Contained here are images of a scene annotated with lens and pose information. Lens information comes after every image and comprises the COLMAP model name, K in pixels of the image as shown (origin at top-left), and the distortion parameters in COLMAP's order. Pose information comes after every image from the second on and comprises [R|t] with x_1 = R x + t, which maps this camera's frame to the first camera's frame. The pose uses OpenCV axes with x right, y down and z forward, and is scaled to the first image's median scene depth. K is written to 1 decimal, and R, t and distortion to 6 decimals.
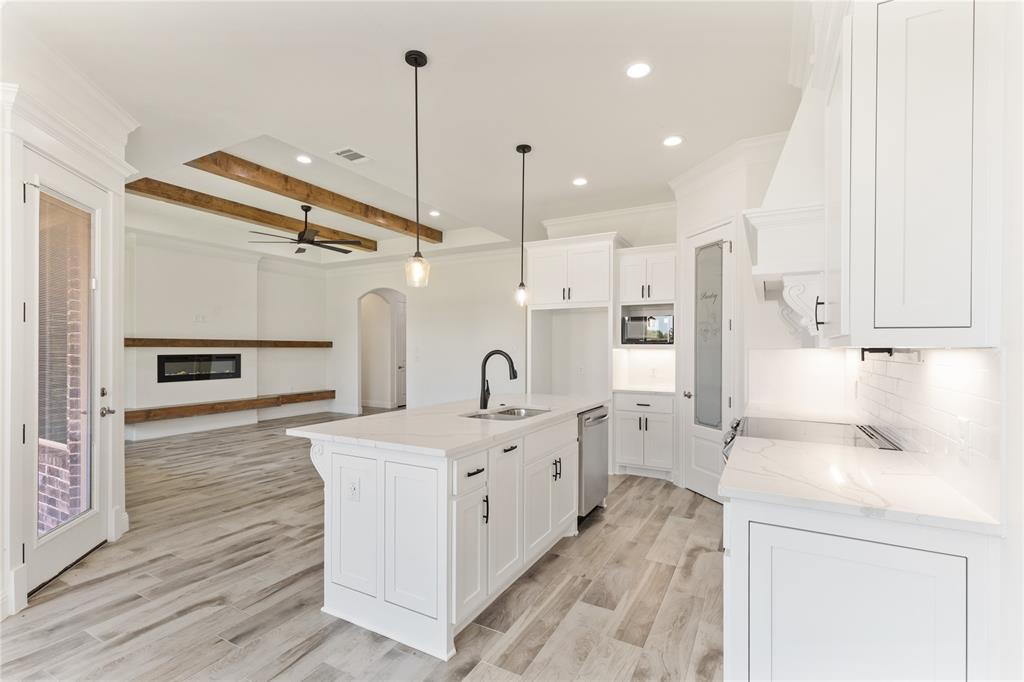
lens RADIAL K [[460.7, 0, 513.2], [0, 460.7, 349.2], [0, 0, 1]] dist [0.011174, -0.000064]
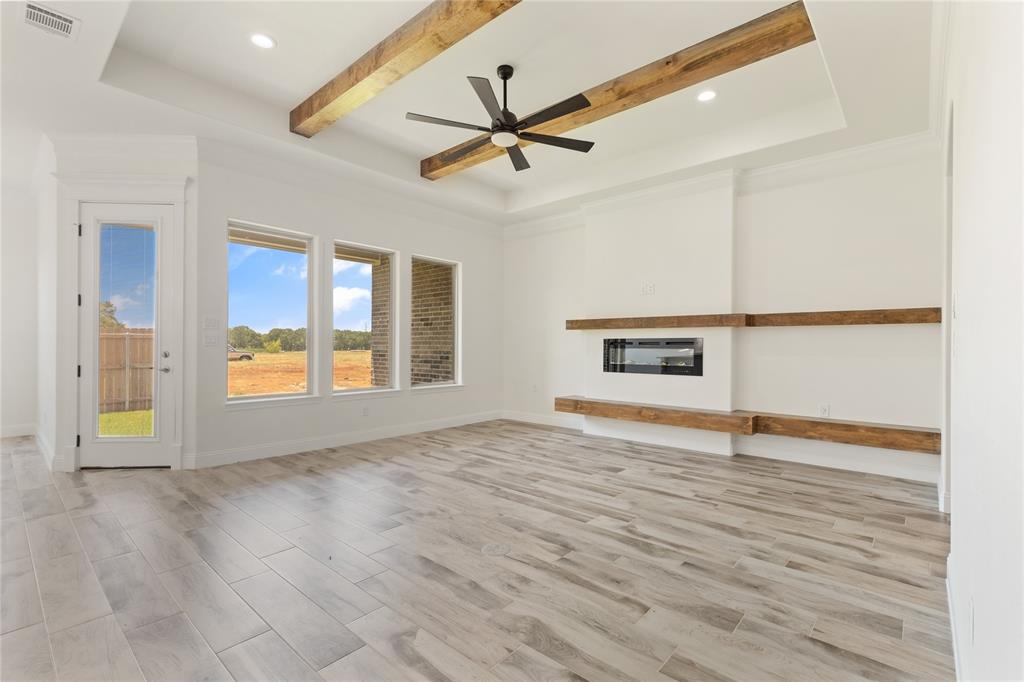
lens RADIAL K [[460.7, 0, 513.2], [0, 460.7, 349.2], [0, 0, 1]] dist [0.011174, -0.000064]
pose [[-0.216699, 0.004258, -0.976229, 0.148515], [-0.008374, 0.999946, 0.006220, 0.043910], [0.976203, 0.009523, -0.216652, 1.625970]]
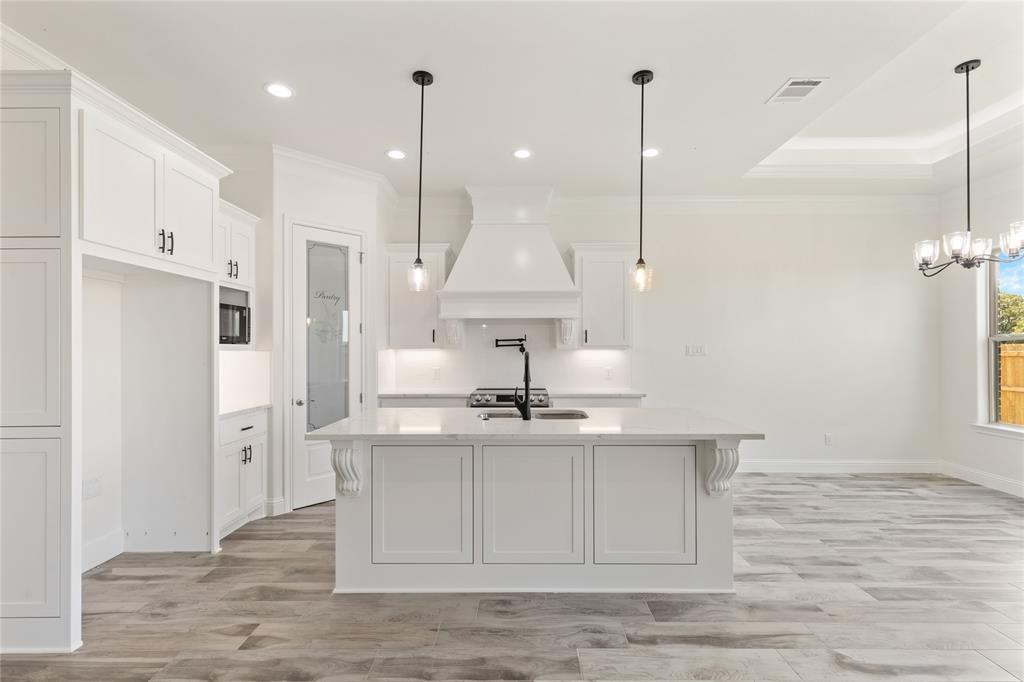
lens RADIAL K [[459.0, 0, 517.0], [0, 459.0, 346.8], [0, 0, 1]] dist [0.002686, 0.000222]
pose [[-0.477838, 0.004045, 0.878439, -0.596610], [0.005088, 0.999985, -0.001837, -0.003808], [-0.878433, 0.003591, -0.477852, 1.051139]]
